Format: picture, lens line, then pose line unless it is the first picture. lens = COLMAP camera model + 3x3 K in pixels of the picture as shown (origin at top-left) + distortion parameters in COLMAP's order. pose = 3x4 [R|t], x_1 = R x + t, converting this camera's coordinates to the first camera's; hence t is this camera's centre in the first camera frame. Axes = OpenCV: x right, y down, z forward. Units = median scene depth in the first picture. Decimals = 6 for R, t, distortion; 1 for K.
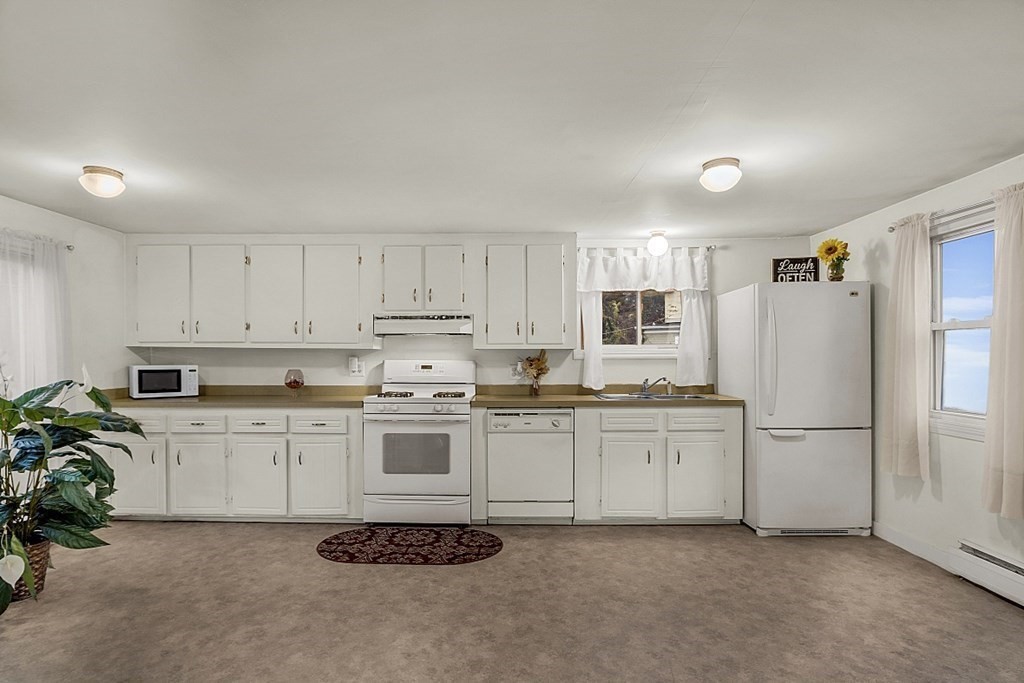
lens RADIAL K [[583.7, 0, 475.4], [0, 583.7, 366.4], [0, 0, 1]] dist [-0.026377, 0.004859]
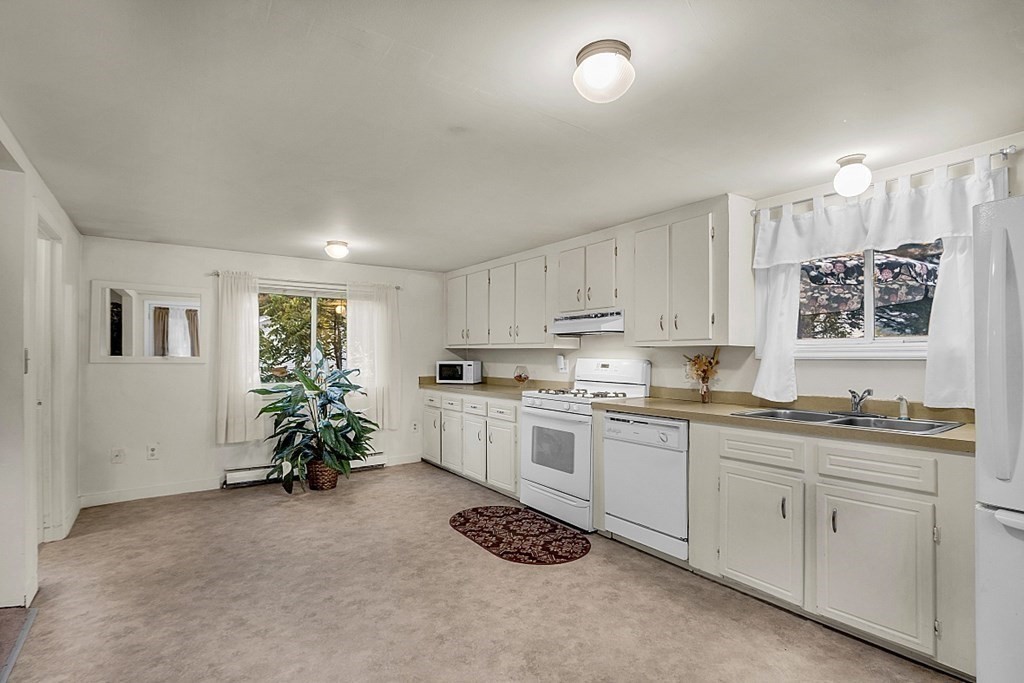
lens RADIAL K [[484.8, 0, 471.9], [0, 484.8, 351.9], [0, 0, 1]] dist [-0.021557, 0.000959]
pose [[0.573435, -0.004511, -0.819239, 0.489978], [-0.017815, 0.999680, -0.017975, -0.004085], [0.819057, 0.024902, 0.573171, 0.359605]]
